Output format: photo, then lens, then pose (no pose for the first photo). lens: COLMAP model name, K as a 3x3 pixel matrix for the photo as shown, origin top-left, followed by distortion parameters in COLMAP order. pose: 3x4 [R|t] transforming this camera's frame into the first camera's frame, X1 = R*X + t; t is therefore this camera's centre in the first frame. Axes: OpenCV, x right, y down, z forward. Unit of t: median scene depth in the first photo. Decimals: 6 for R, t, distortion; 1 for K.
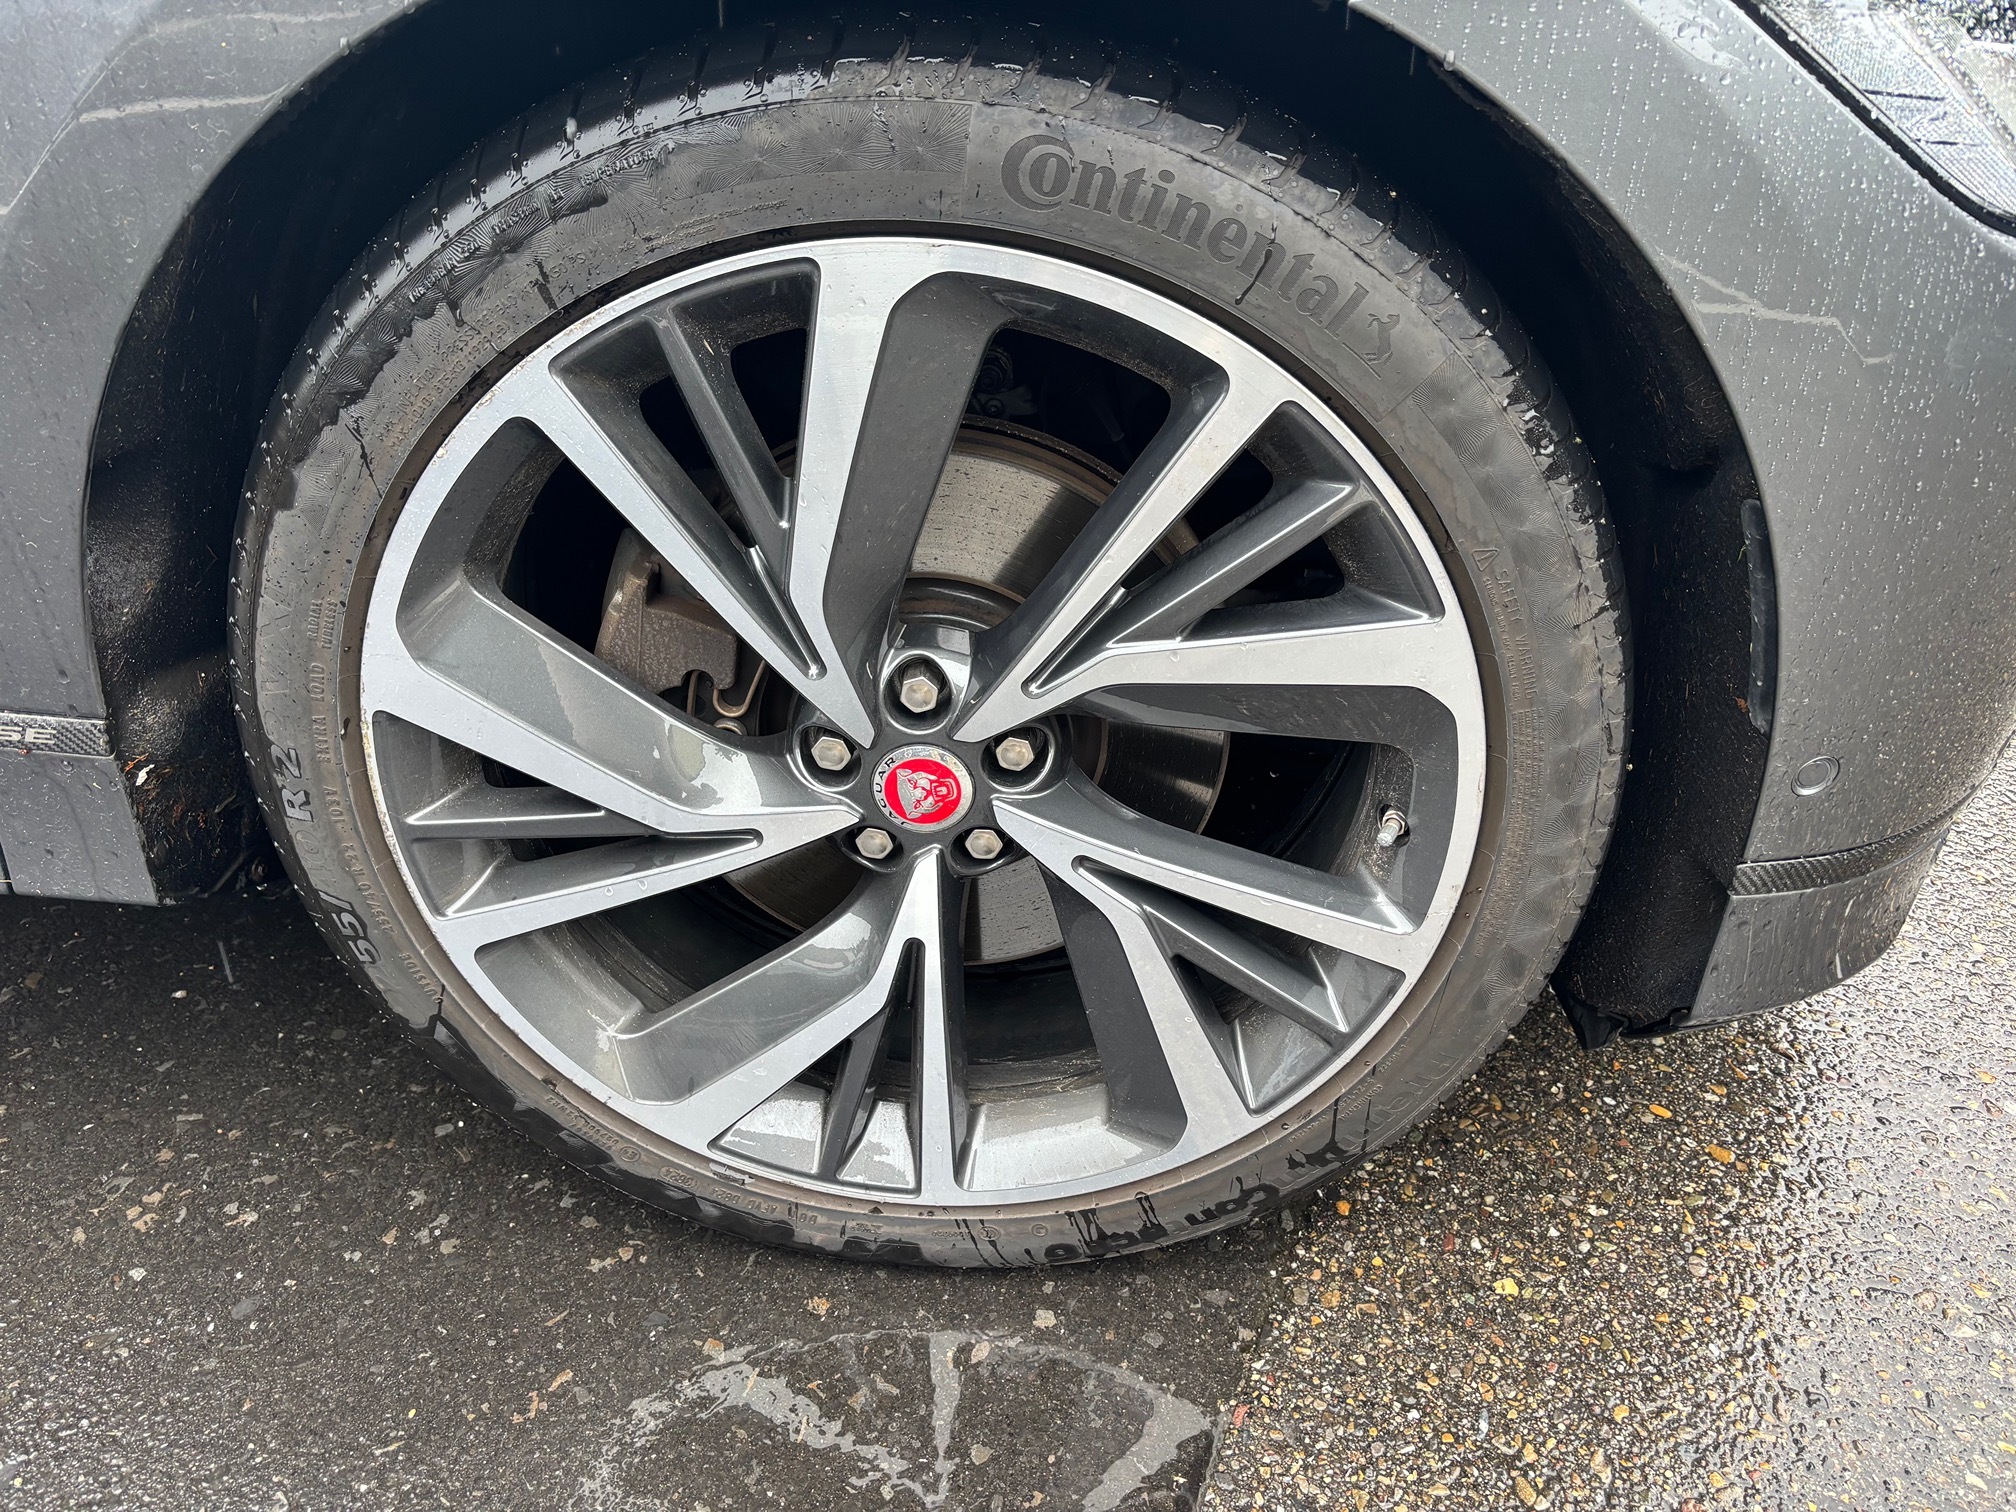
lens RADIAL K [[1514.4, 0, 1001.1], [0, 1514.4, 815.7], [0, 0, 1]] dist [0.034899, -0.002658]
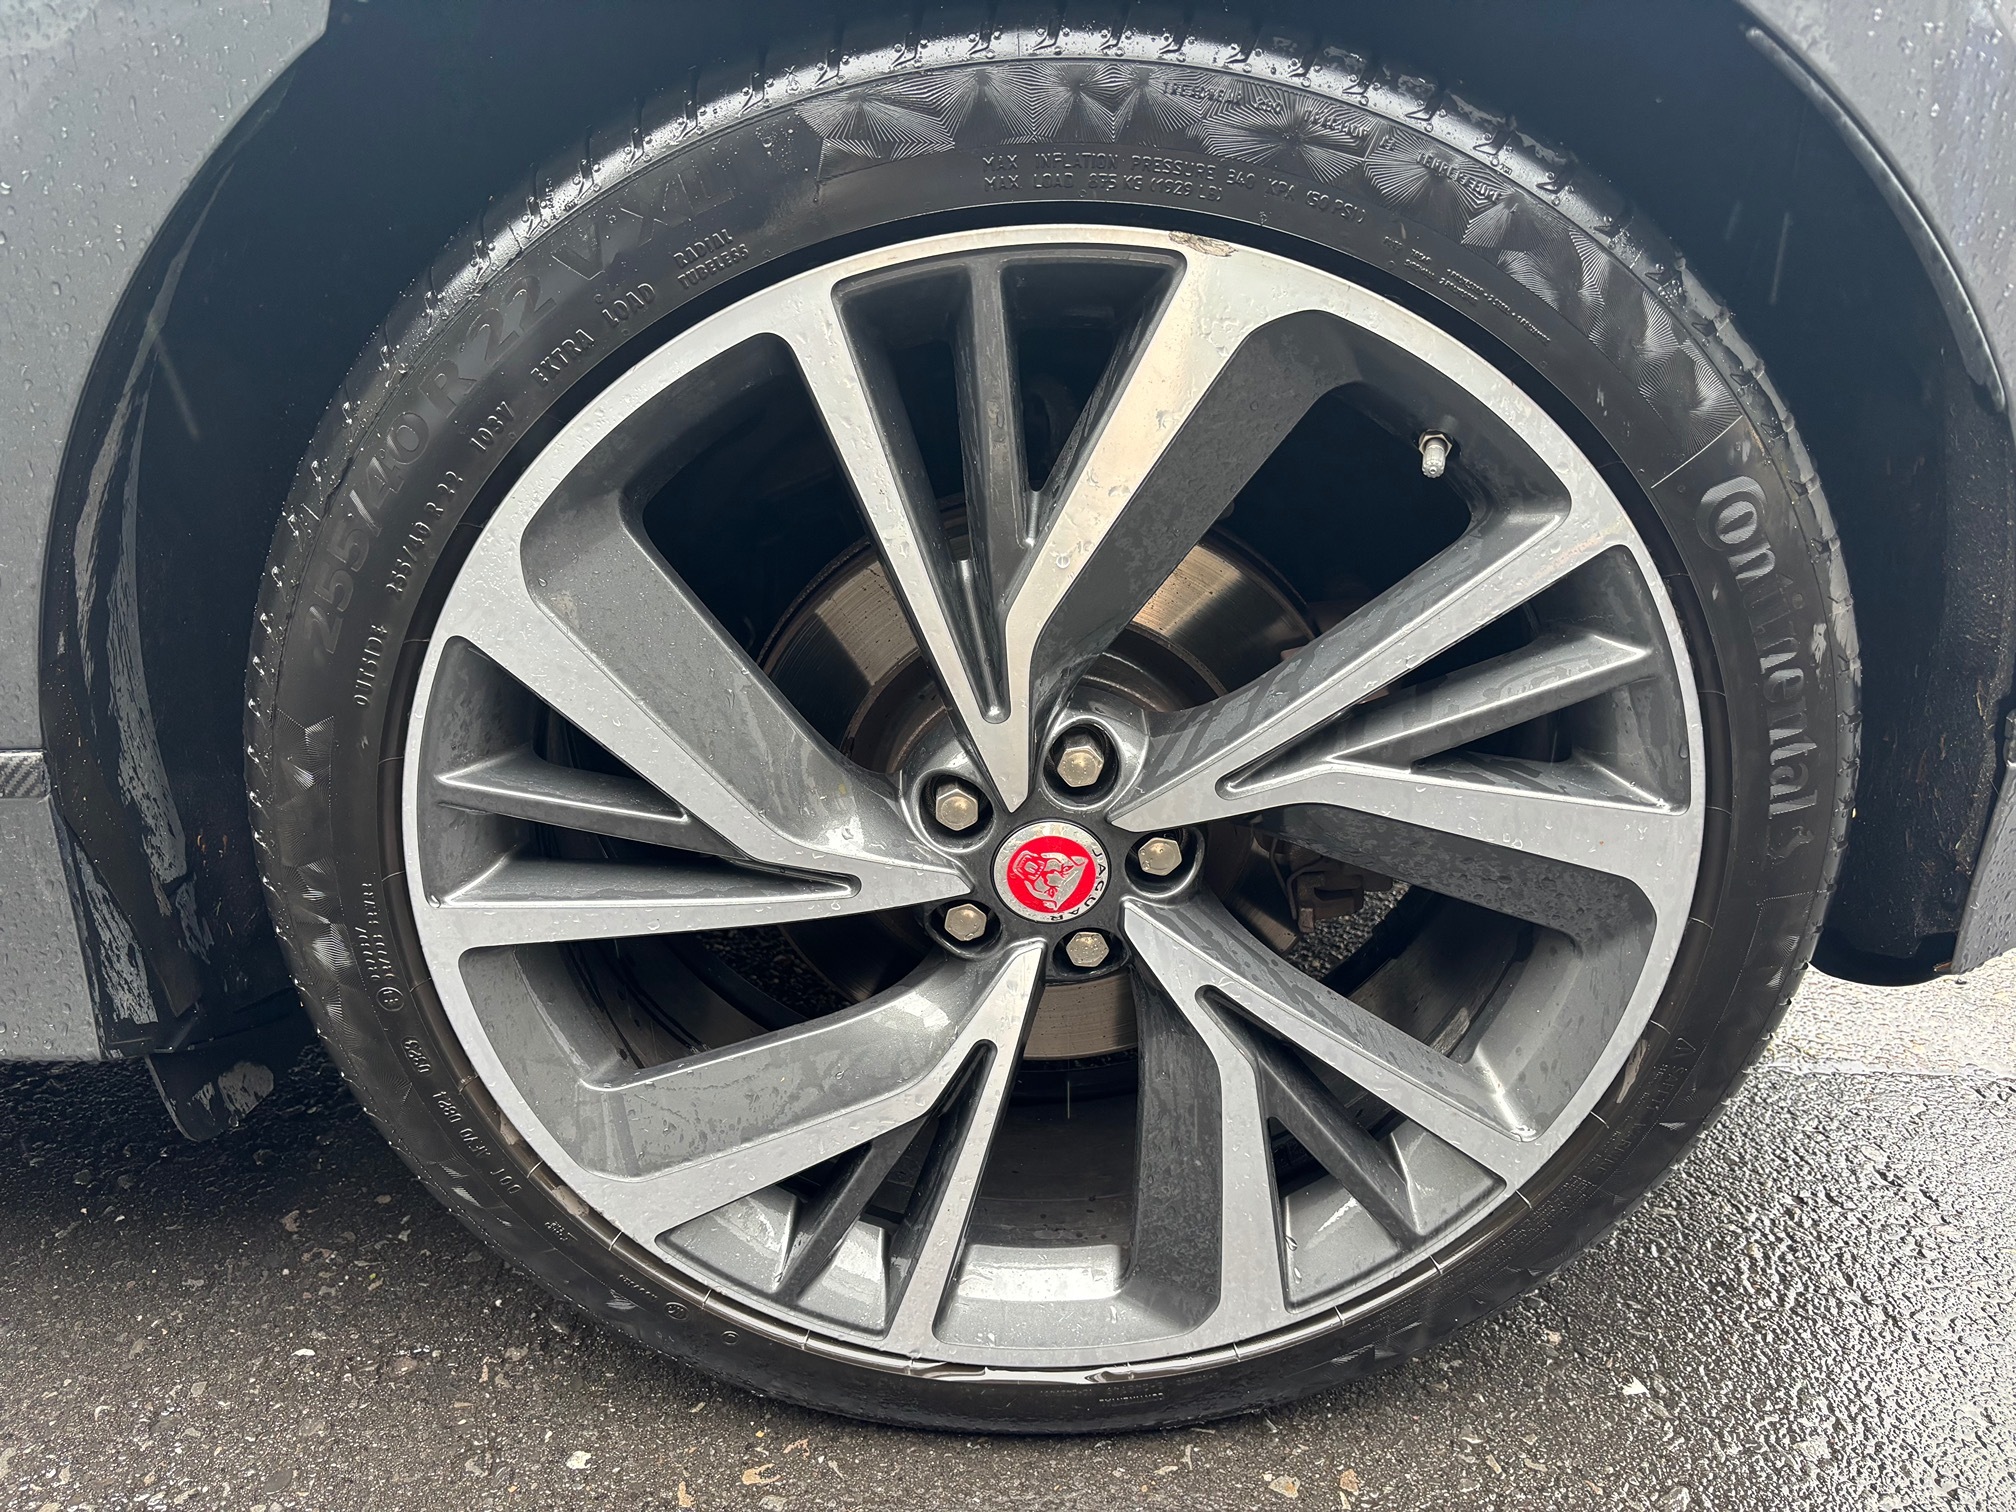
lens RADIAL K [[1514.4, 0, 1001.1], [0, 1514.4, 815.7], [0, 0, 1]] dist [0.034899, -0.002658]
pose [[0.952601, 0.221219, 0.208839, -0.271328], [-0.198630, 0.972221, -0.123822, 0.065415], [-0.230430, 0.076471, 0.970080, 0.148596]]
